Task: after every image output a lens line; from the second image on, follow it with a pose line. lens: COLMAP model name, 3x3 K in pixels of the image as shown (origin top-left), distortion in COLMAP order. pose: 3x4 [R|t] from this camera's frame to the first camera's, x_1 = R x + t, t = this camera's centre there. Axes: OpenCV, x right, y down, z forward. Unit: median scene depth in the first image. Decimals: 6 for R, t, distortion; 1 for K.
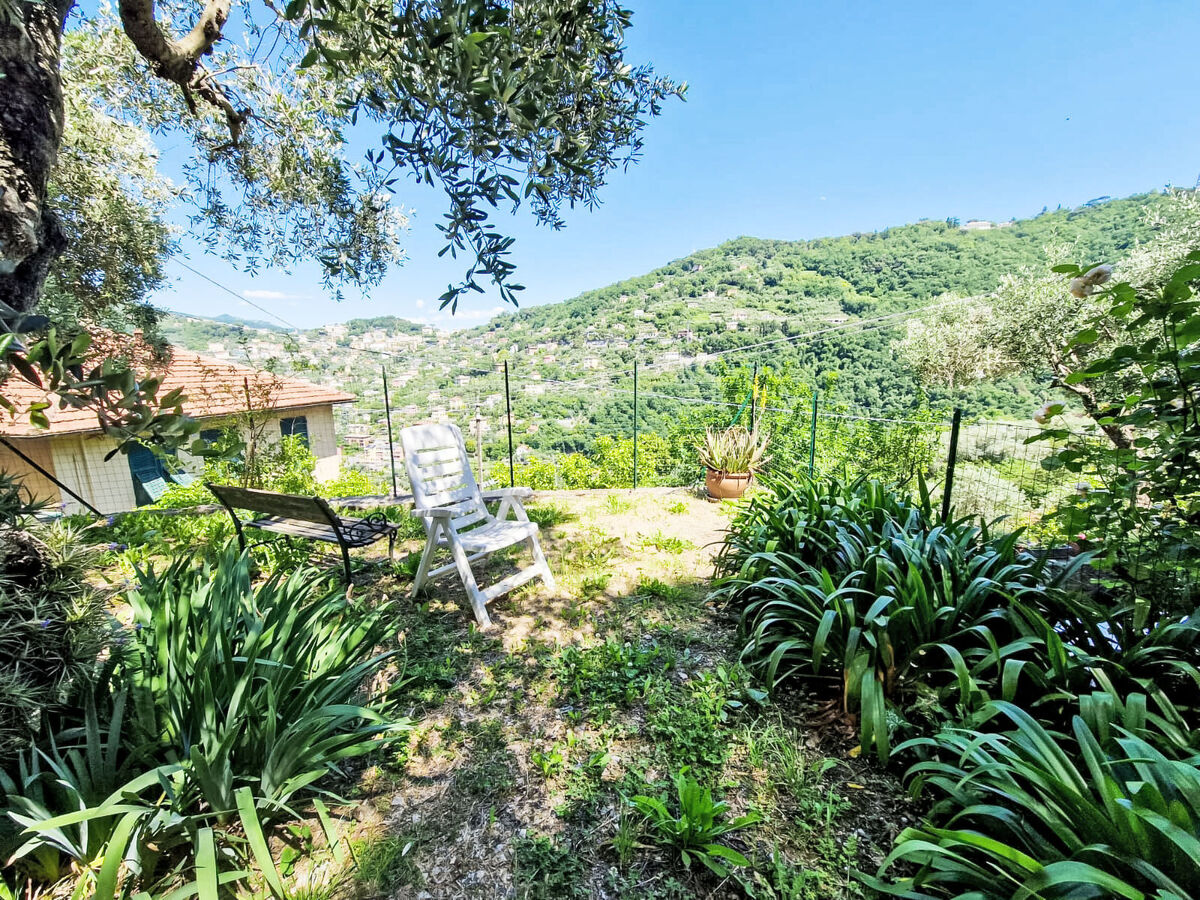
lens RADIAL K [[487.8, 0, 594.6], [0, 487.8, 453.7], [0, 0, 1]] dist [0.003347, -0.001995]
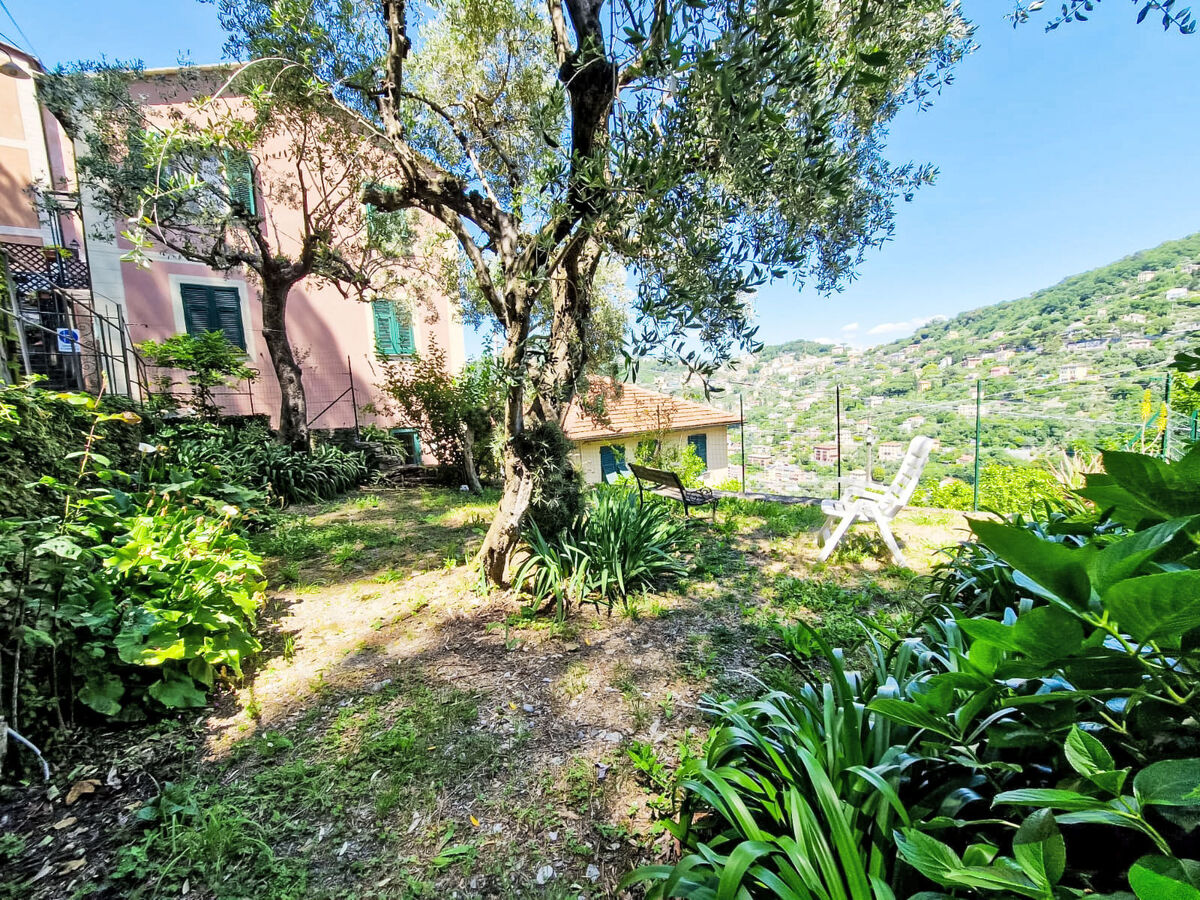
lens RADIAL K [[487.8, 0, 594.4], [0, 487.8, 454.1], [0, 0, 1]] dist [0.003347, -0.001995]
pose [[0.710696, 0.050934, -0.701653, 0.216929], [-0.082508, 0.996527, -0.011232, 0.030880], [0.698644, 0.065875, 0.712430, -0.216973]]
